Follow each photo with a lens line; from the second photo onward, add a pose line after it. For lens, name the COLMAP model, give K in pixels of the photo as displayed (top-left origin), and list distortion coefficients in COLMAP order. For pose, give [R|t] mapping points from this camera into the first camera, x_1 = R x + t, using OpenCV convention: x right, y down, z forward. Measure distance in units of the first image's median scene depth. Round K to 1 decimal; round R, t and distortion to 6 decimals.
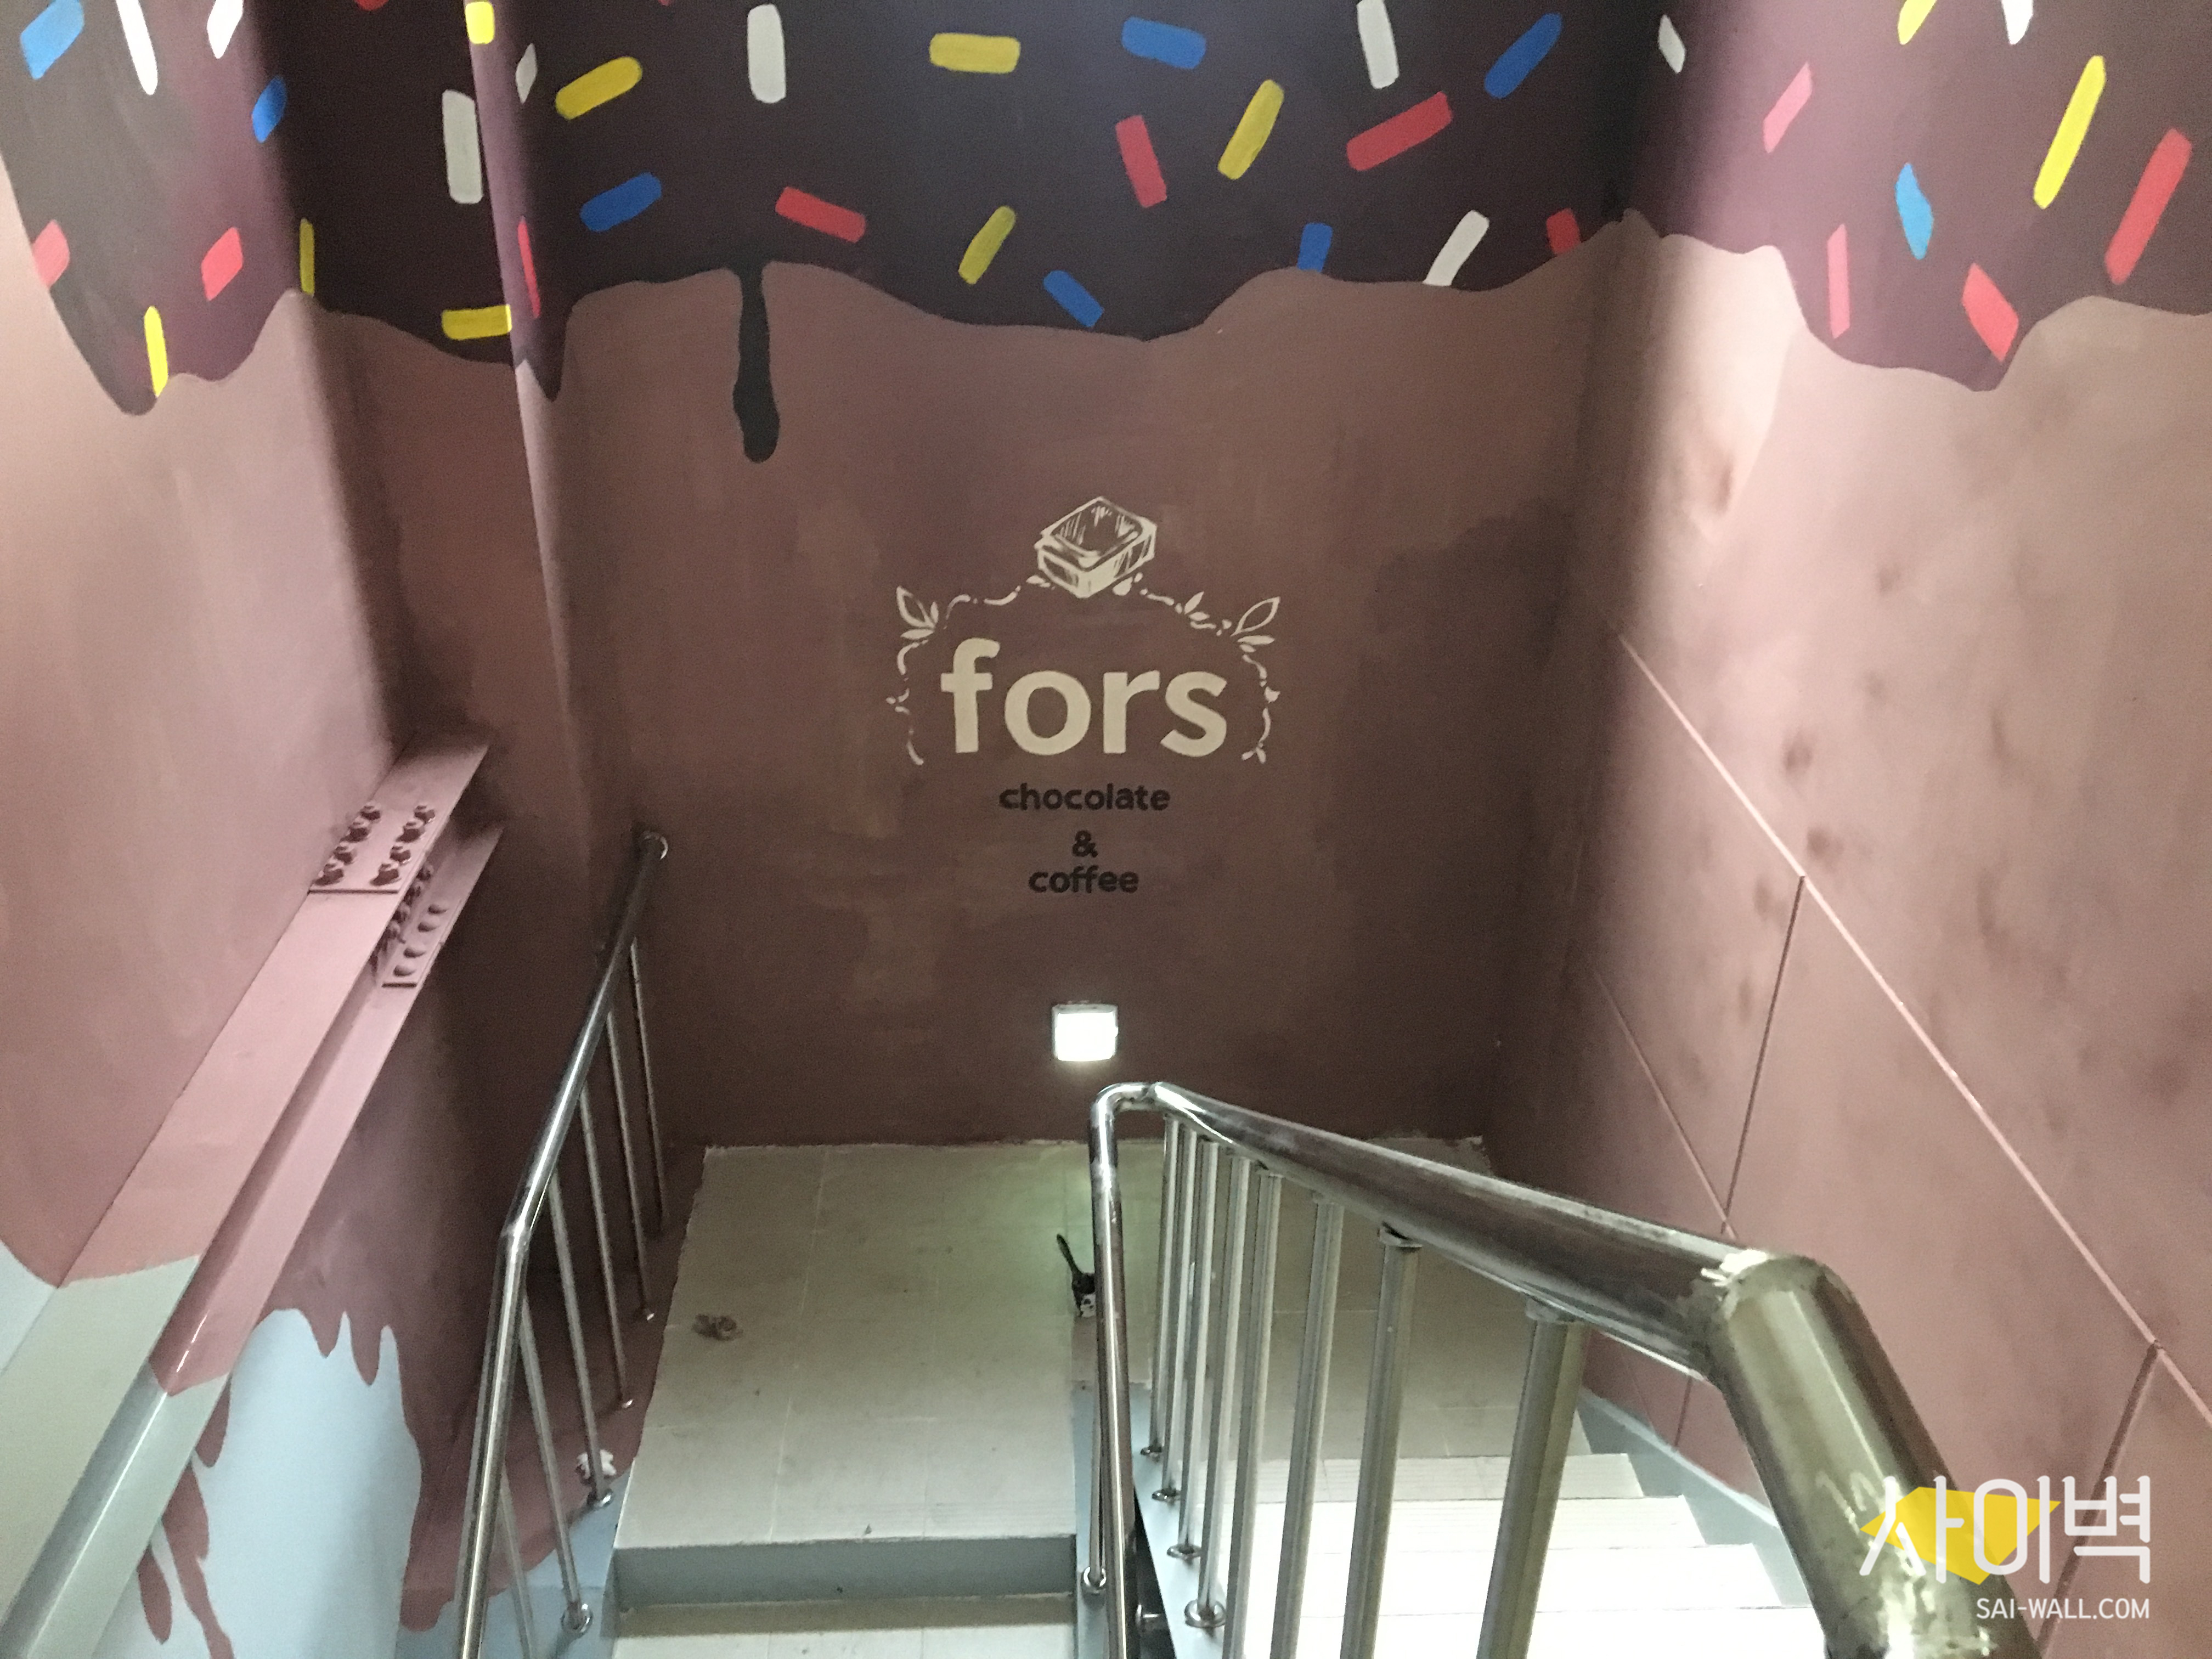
lens RADIAL K [[1873.9, 0, 1100.7], [0, 1873.9, 831.2], [0, 0, 1]] dist [0.092731, -0.144302]
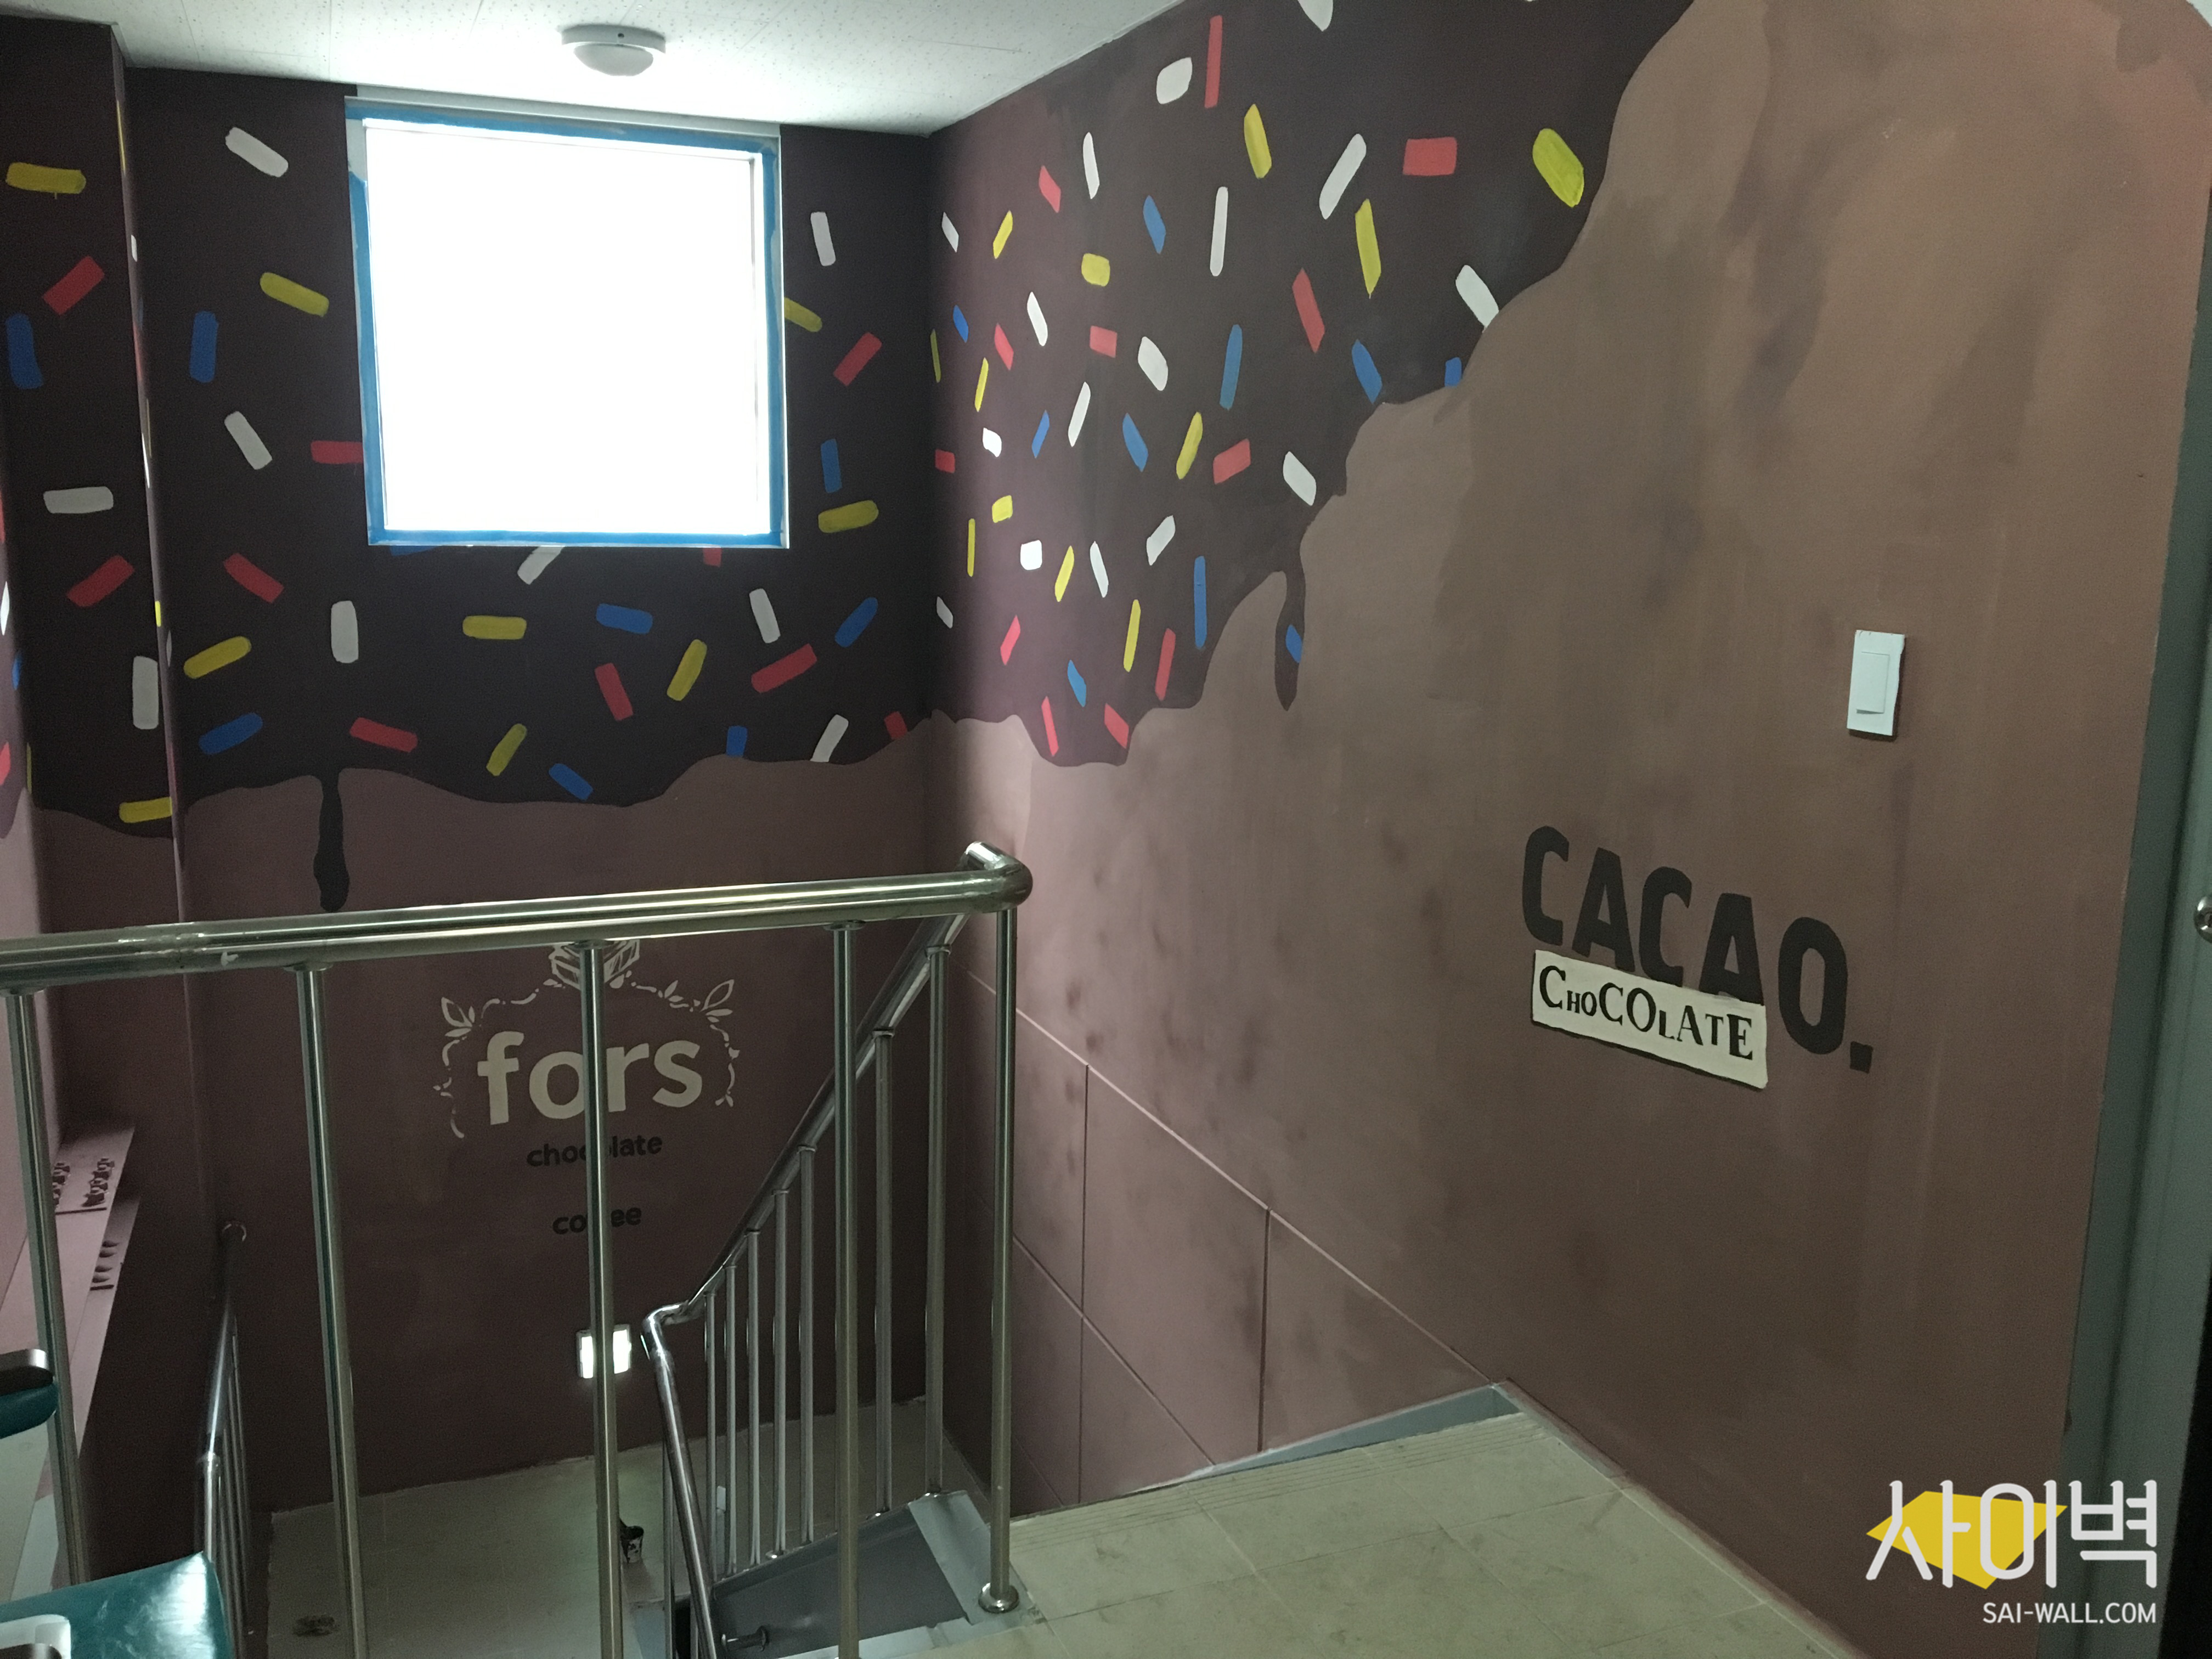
lens RADIAL K [[1873.9, 0, 1107.8], [0, 1873.9, 821.3], [0, 0, 1]] dist [0.092731, -0.144302]
pose [[0.940699, -0.062213, 0.333490, -0.114899], [0.159204, 0.949027, -0.272033, 0.211674], [-0.299567, 0.308994, 0.902653, -0.433190]]
